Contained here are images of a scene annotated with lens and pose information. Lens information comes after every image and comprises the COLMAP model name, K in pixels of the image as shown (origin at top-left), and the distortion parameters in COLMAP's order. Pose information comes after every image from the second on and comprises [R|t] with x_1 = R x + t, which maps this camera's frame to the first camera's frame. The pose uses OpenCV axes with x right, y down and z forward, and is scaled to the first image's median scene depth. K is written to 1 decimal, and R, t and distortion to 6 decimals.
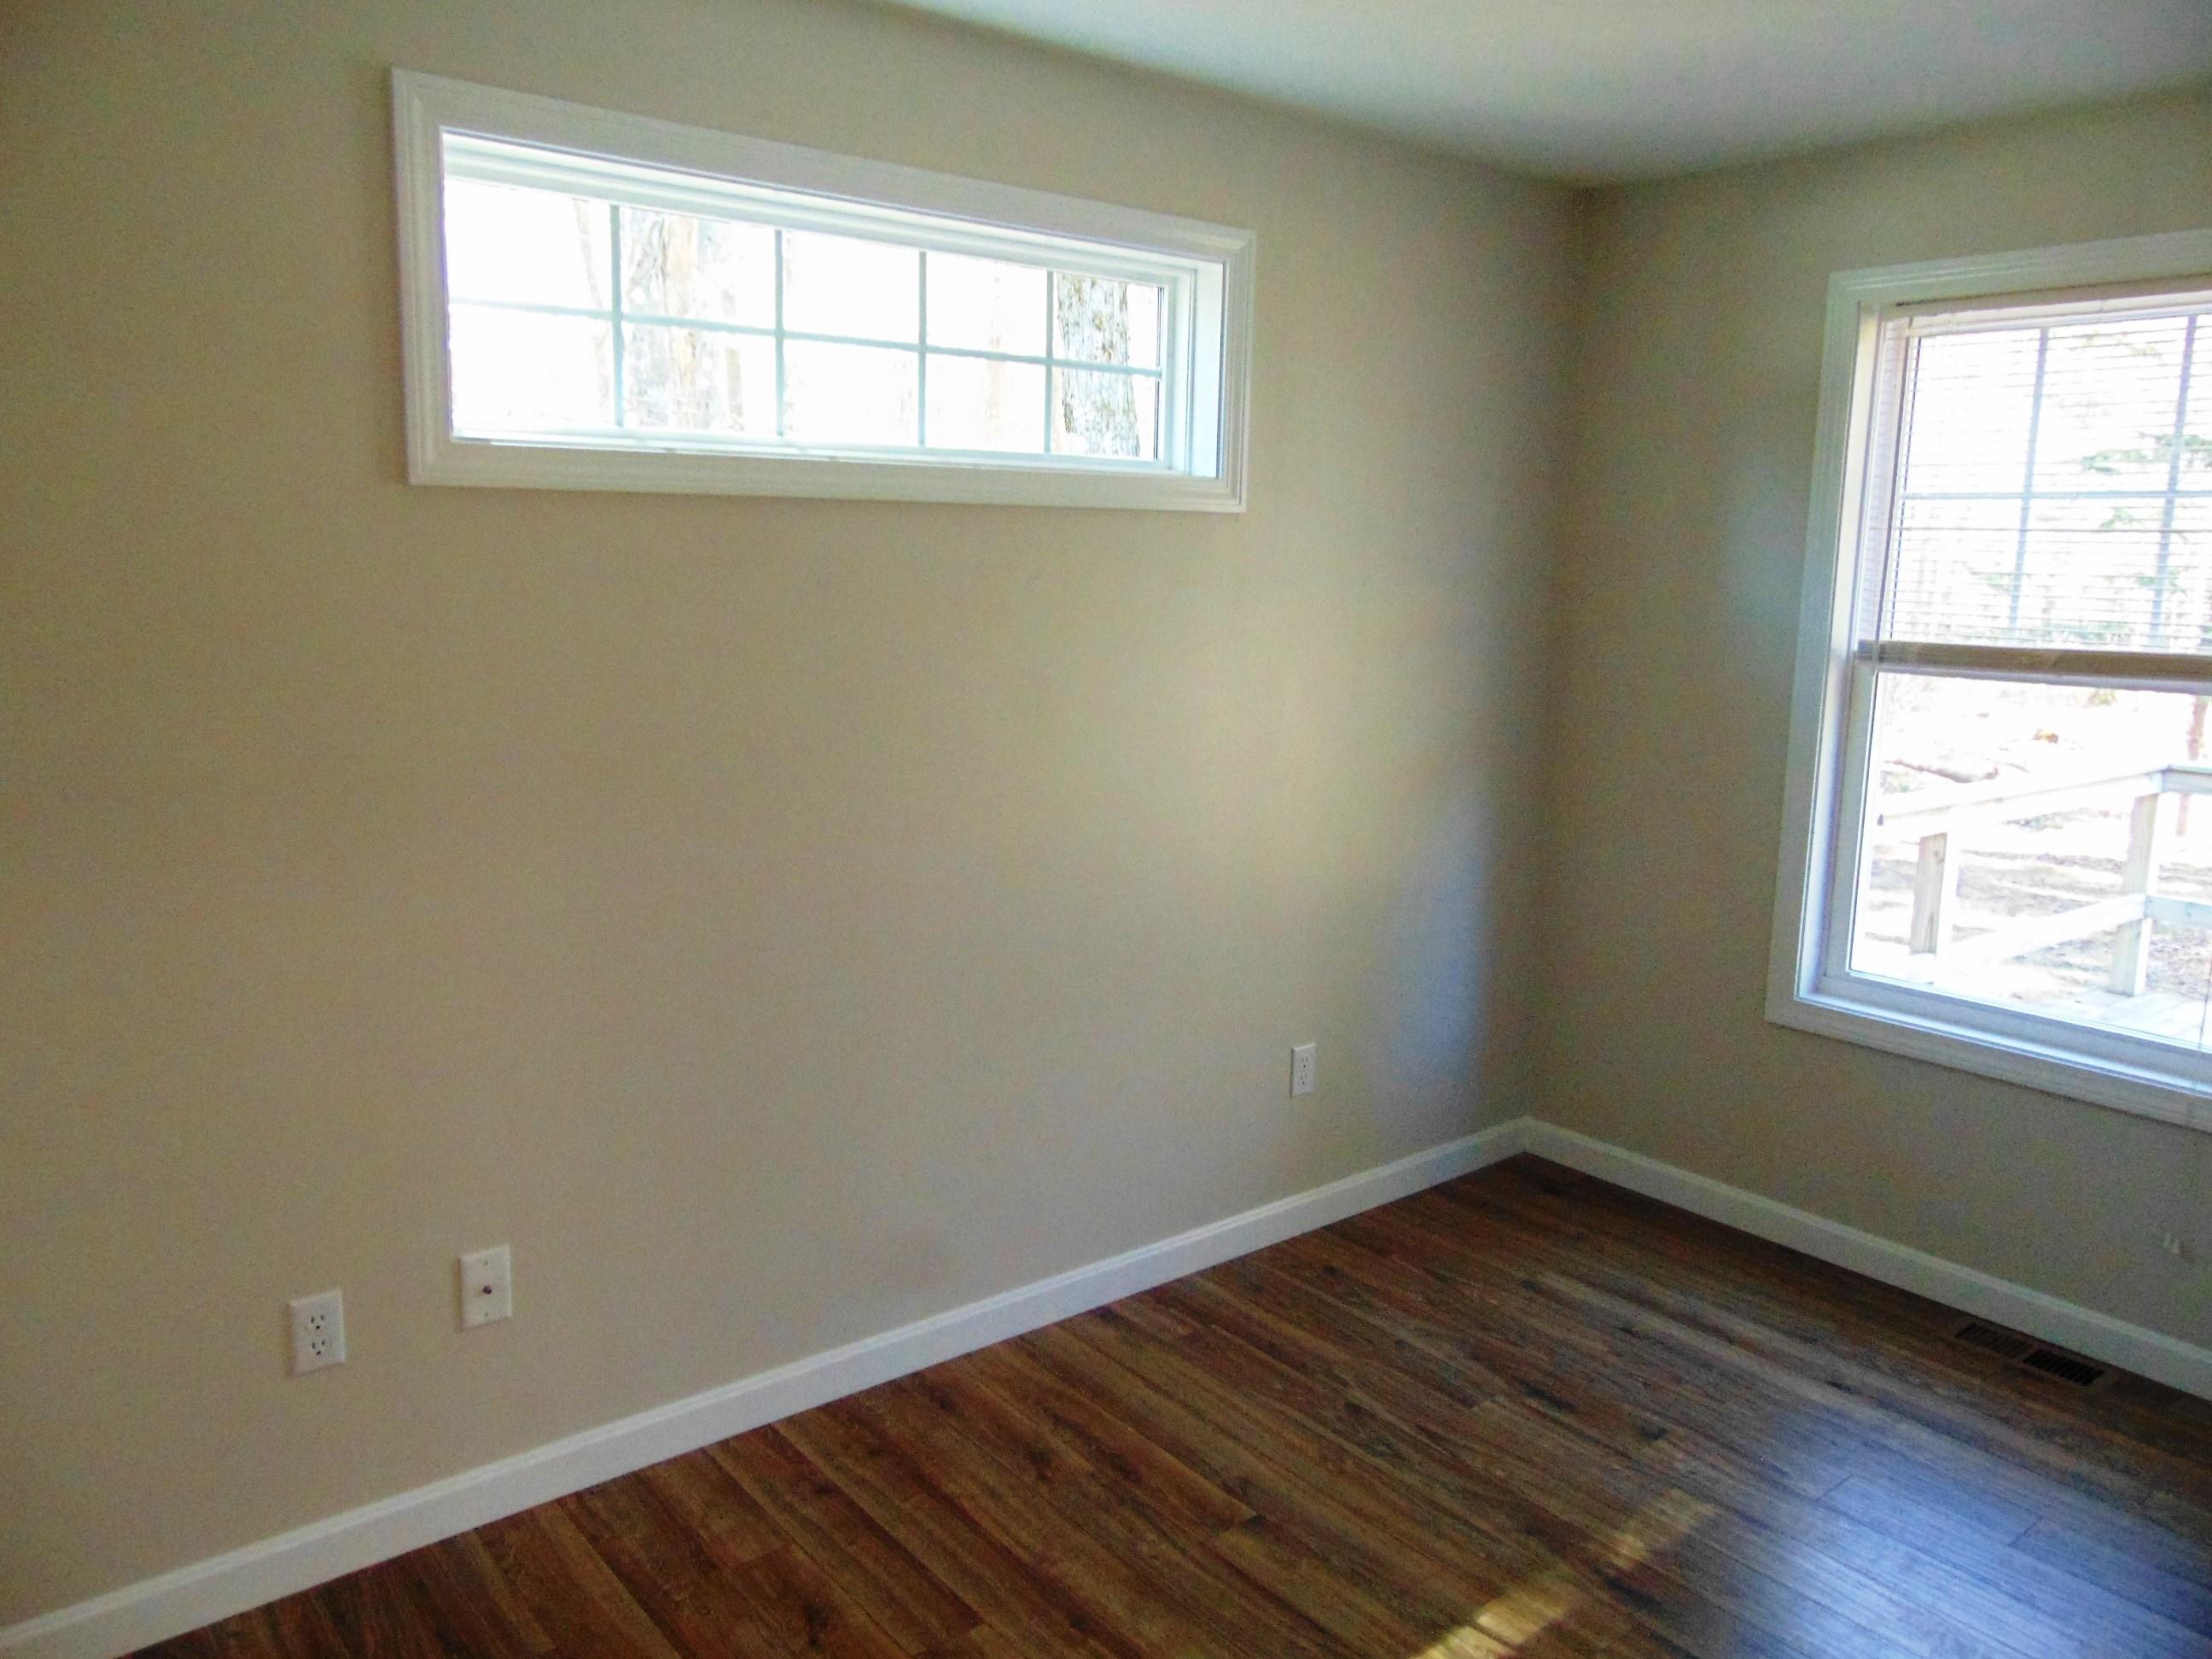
lens RADIAL K [[1648.5, 0, 1096.1], [0, 1648.5, 814.3], [0, 0, 1]] dist [-0.018503, 0.052314]
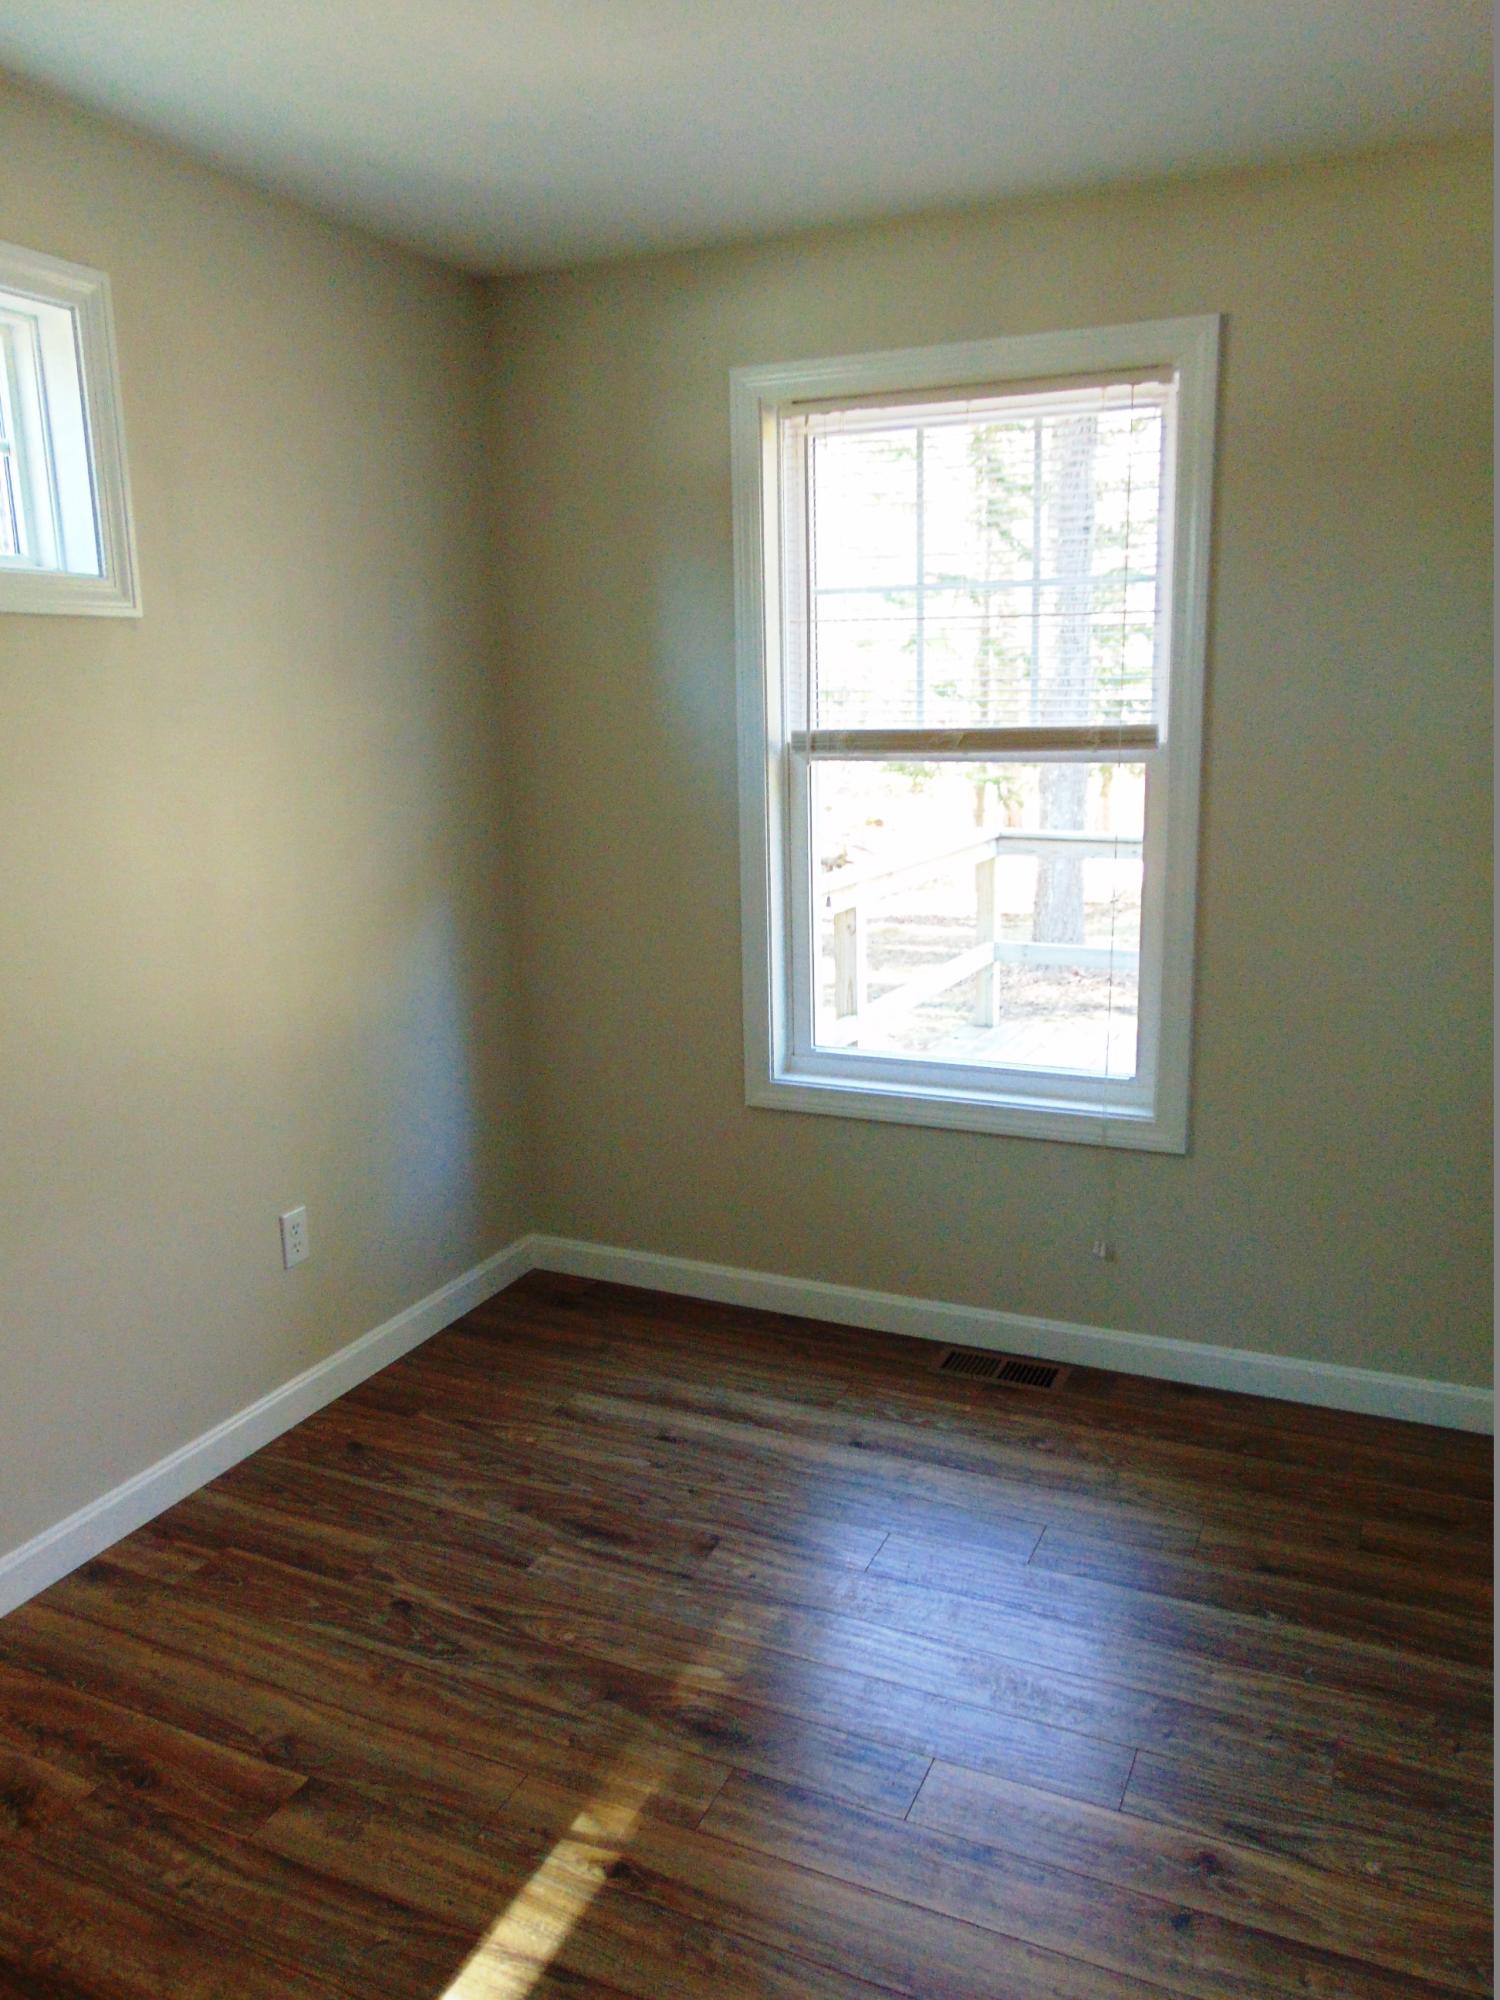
lens RADIAL K [[1490.5, 0, 748.6], [0, 1490.5, 998.5], [0, 0, 1]] dist [-0.018503, 0.052314]
pose [[0.898034, -0.126169, 0.421446, 0.022966], [0.107757, 0.991895, 0.067333, -0.005473], [-0.426525, -0.015053, 0.904350, 0.170321]]
